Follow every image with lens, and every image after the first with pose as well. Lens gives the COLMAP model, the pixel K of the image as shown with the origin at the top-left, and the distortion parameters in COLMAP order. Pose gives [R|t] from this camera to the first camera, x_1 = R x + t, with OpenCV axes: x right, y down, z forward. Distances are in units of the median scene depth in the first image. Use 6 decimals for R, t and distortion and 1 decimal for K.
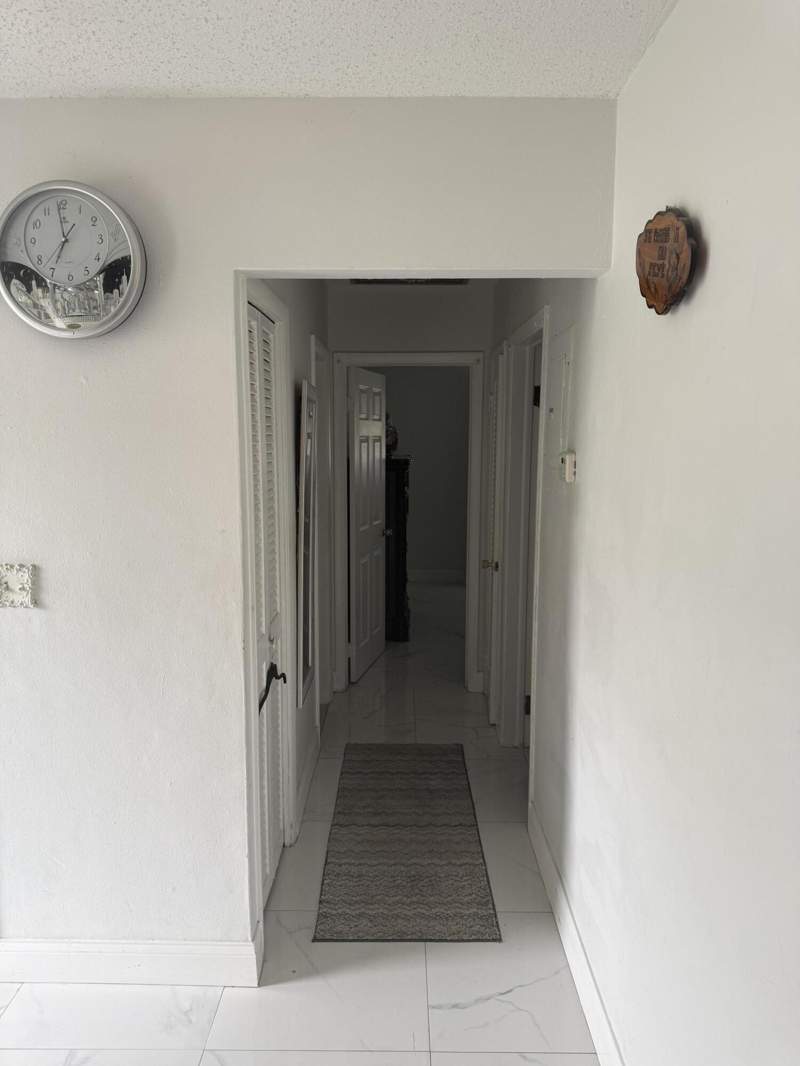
lens RADIAL K [[769.0, 0, 398.9], [0, 769.0, 536.6], [0, 0, 1]] dist [0.080985, -0.089127]
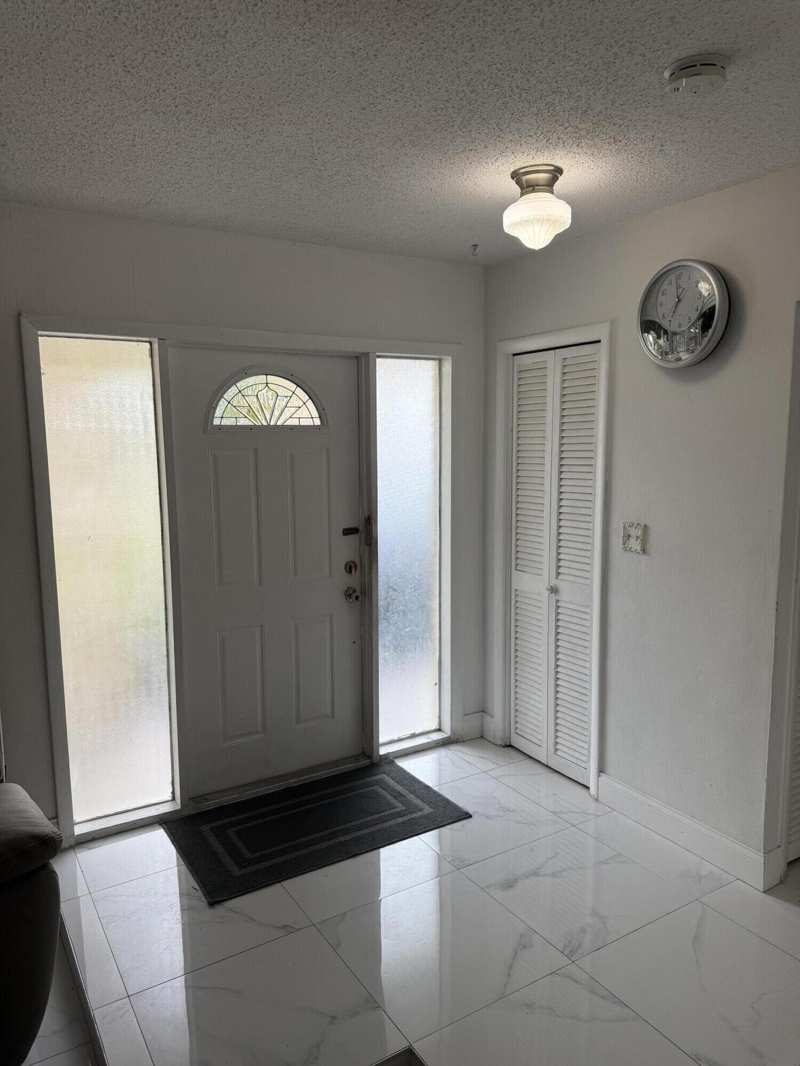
lens RADIAL K [[769.0, 0, 398.9], [0, 769.0, 536.6], [0, 0, 1]] dist [0.080985, -0.089127]
pose [[0.531622, 0.102609, -0.840744, 0.543633], [-0.113414, 0.992319, 0.049394, 0.041826], [0.839354, 0.069093, 0.539176, -0.178724]]
